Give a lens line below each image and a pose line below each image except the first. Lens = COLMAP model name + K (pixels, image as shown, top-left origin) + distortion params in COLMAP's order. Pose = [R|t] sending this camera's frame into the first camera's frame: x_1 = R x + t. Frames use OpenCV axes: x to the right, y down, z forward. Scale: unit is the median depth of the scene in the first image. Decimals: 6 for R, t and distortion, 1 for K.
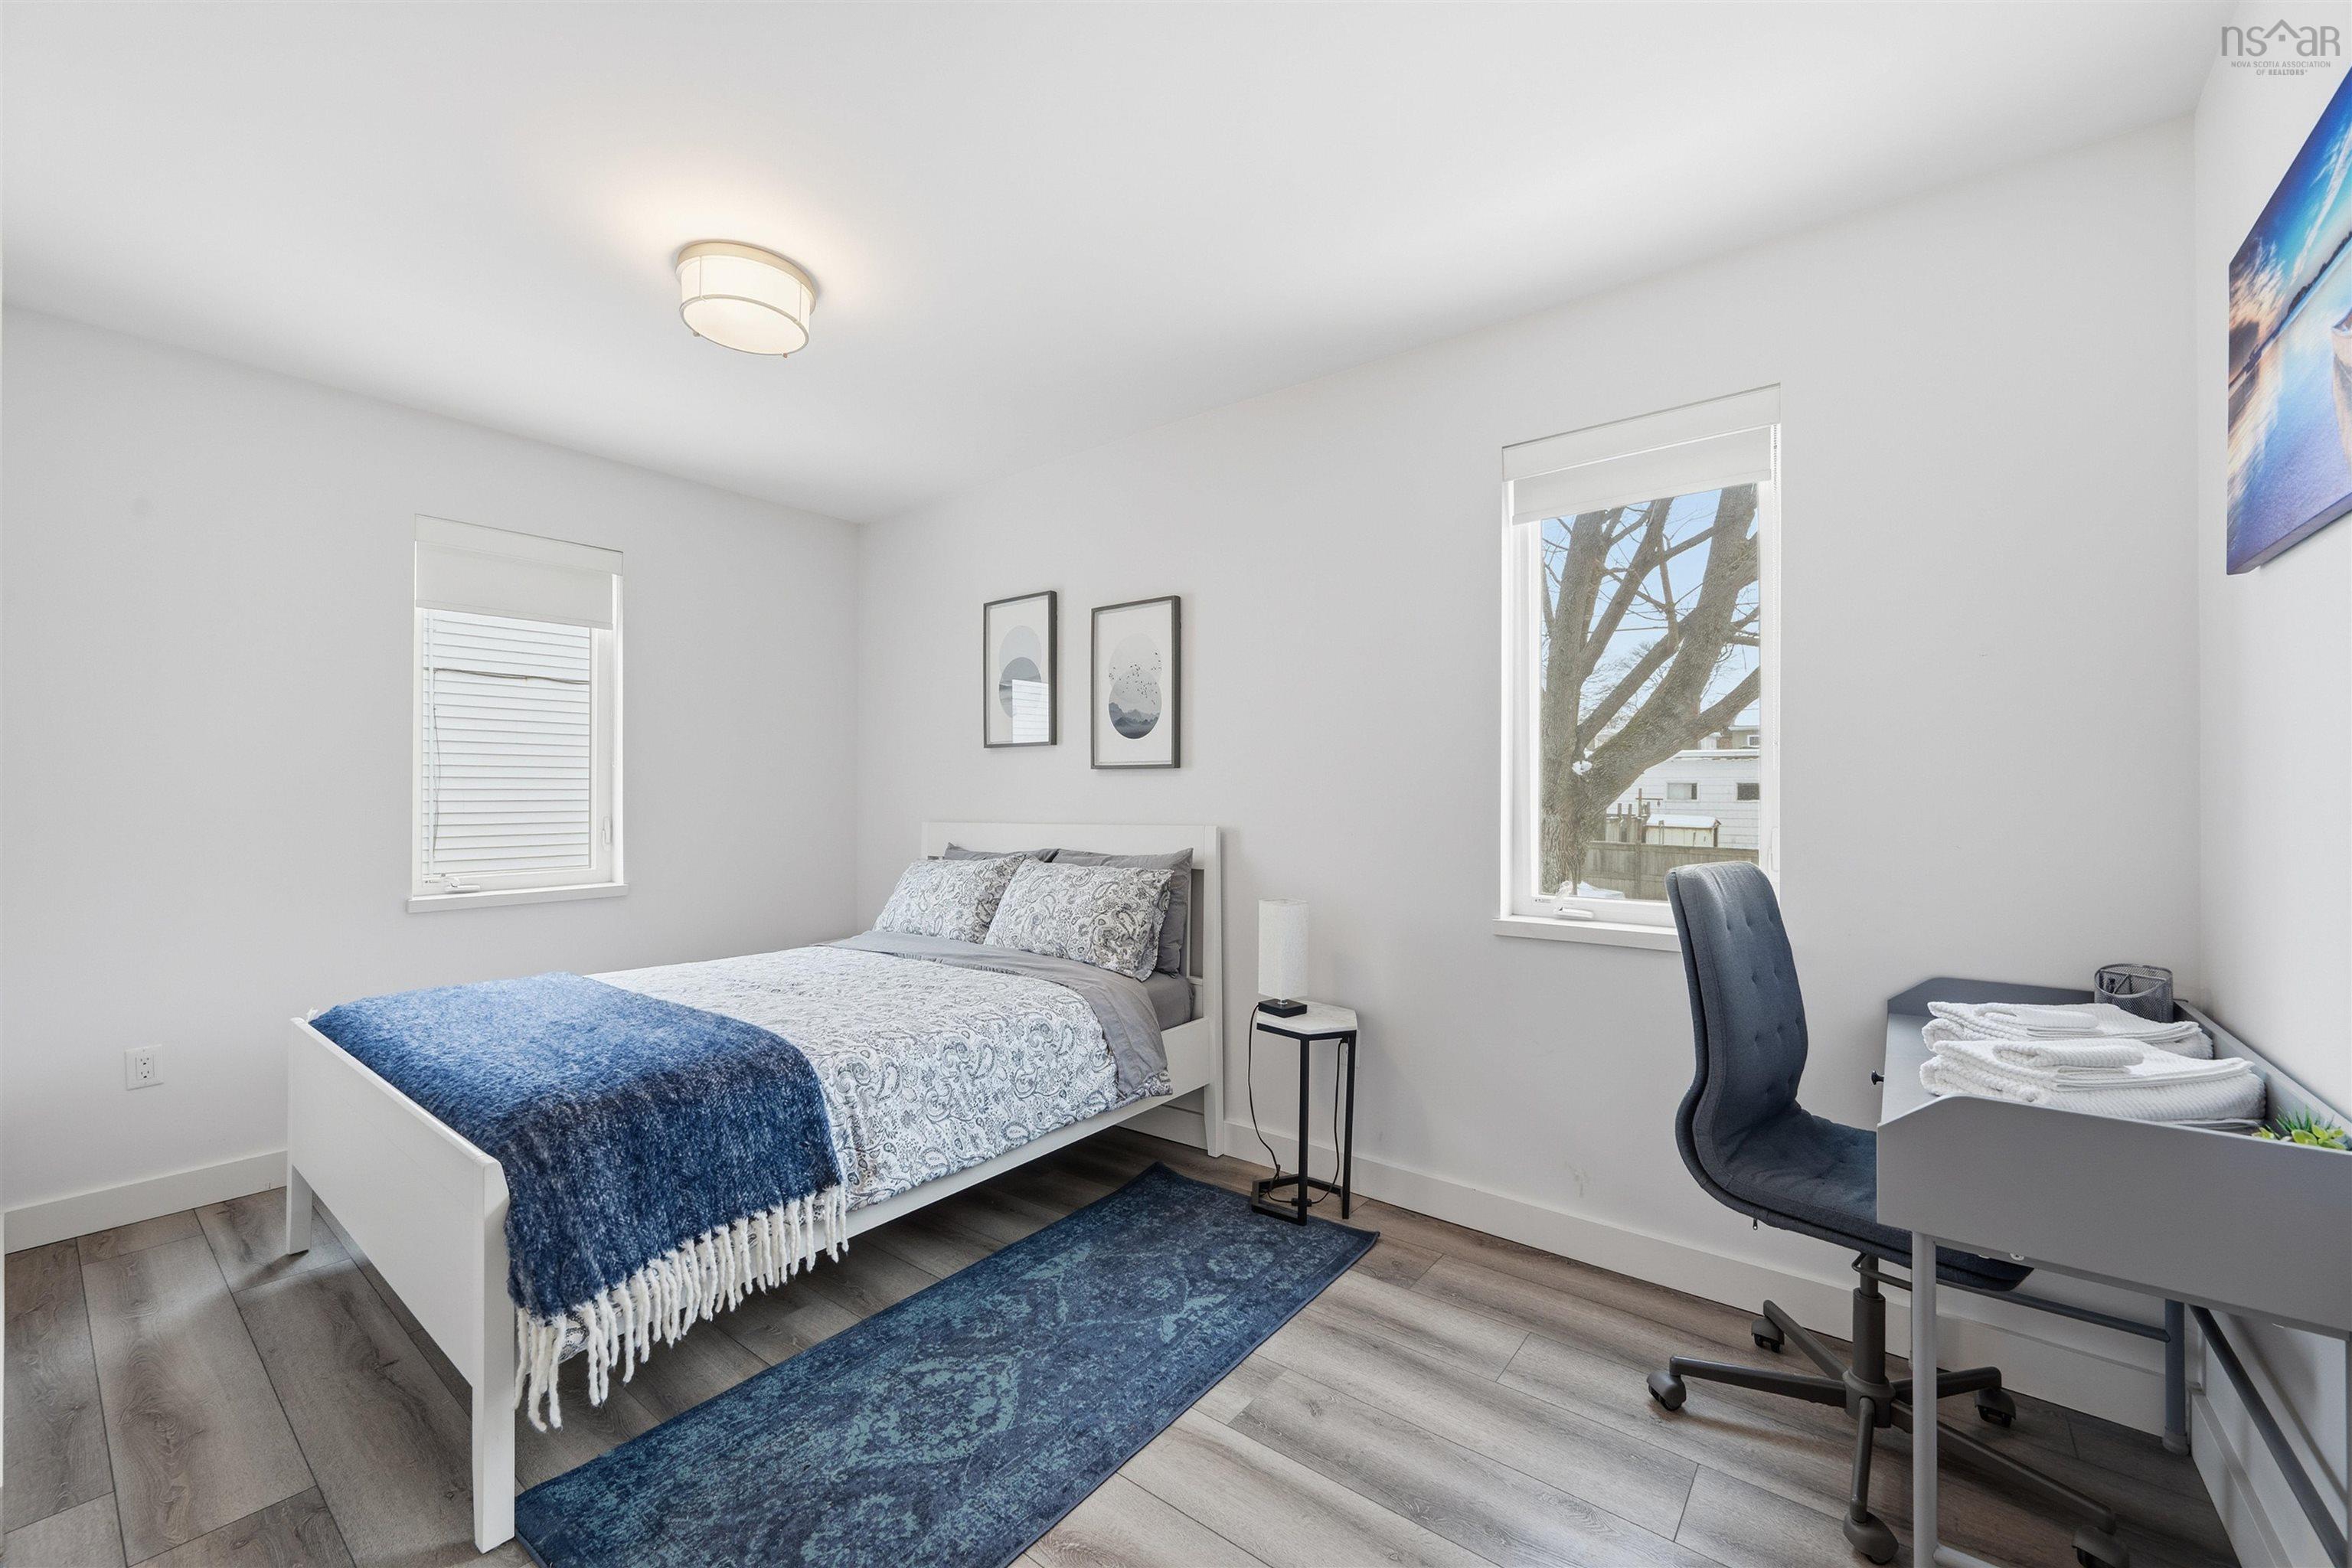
lens RADIAL K [[917.5, 0, 1186.4], [0, 917.5, 804.4], [0, 0, 1]] dist [0.001663, 0.000066]
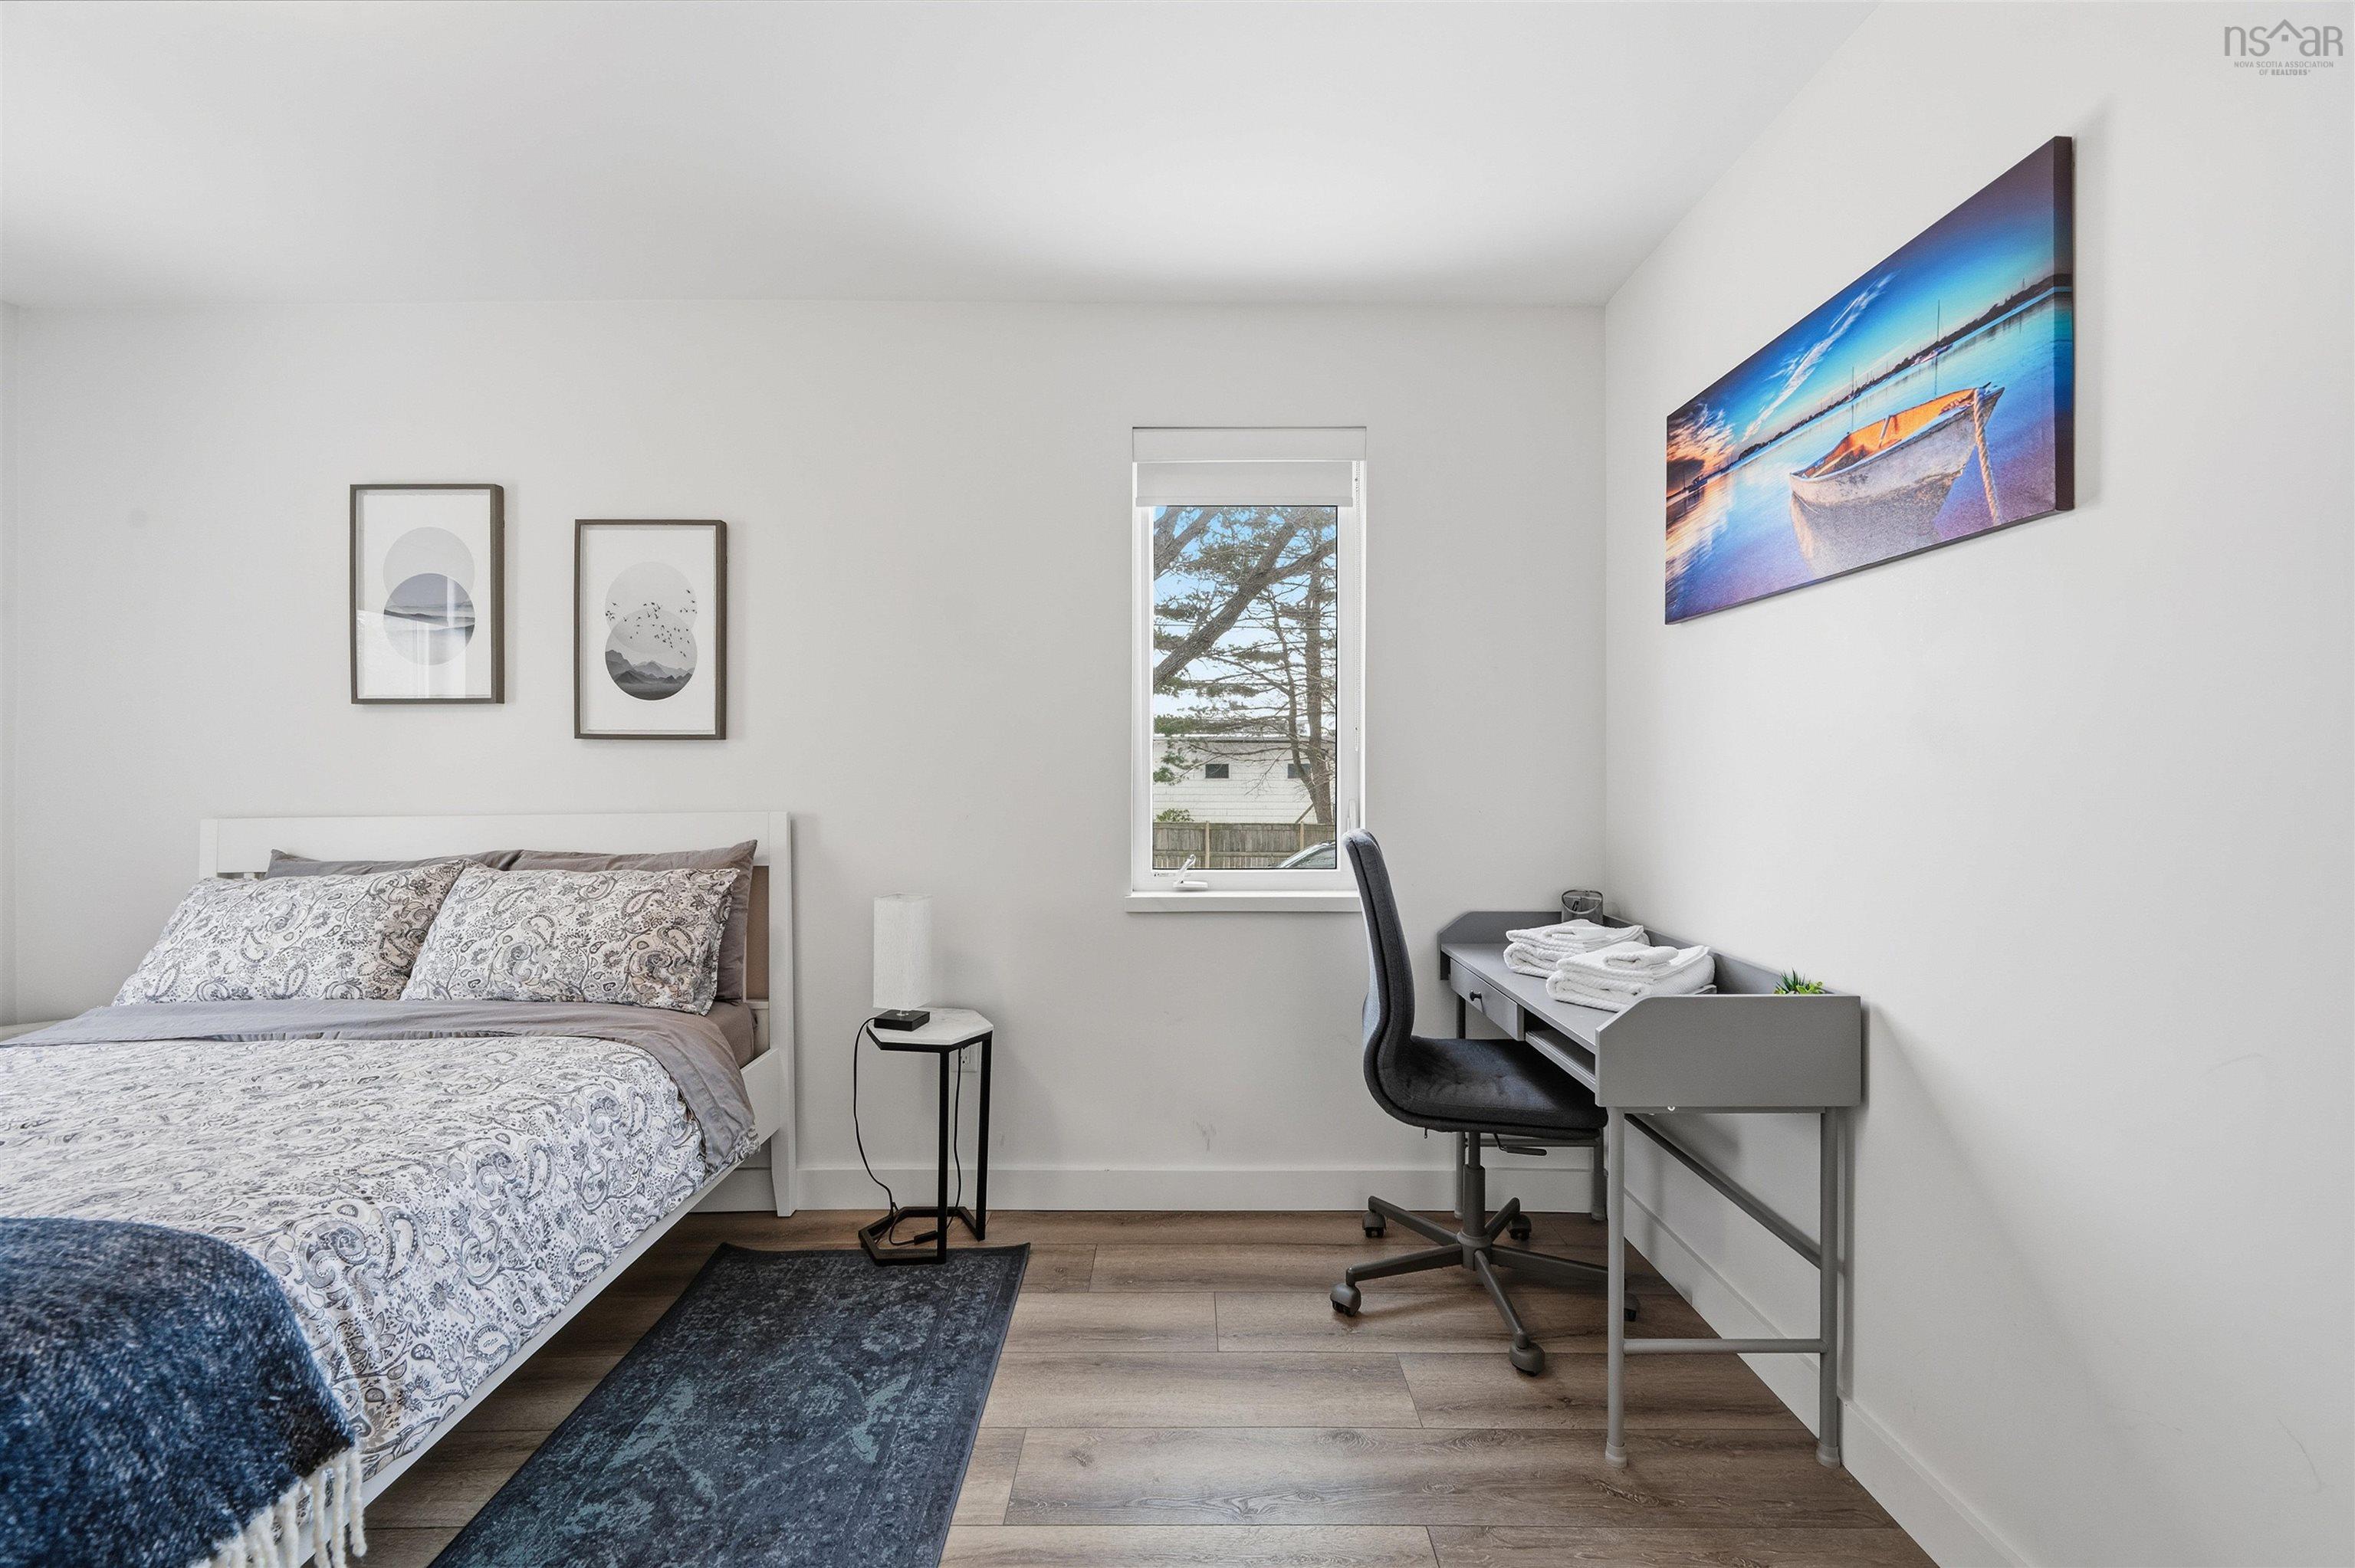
lens RADIAL K [[926.4, 0, 1183.9], [0, 926.4, 787.3], [0, 0, 1]] dist [0.000282, 0.000079]
pose [[0.791958, -0.011198, 0.610473, -0.245863], [0.008640, 0.999937, 0.007134, -0.001349], [-0.610514, -0.000376, 0.792005, 0.169136]]
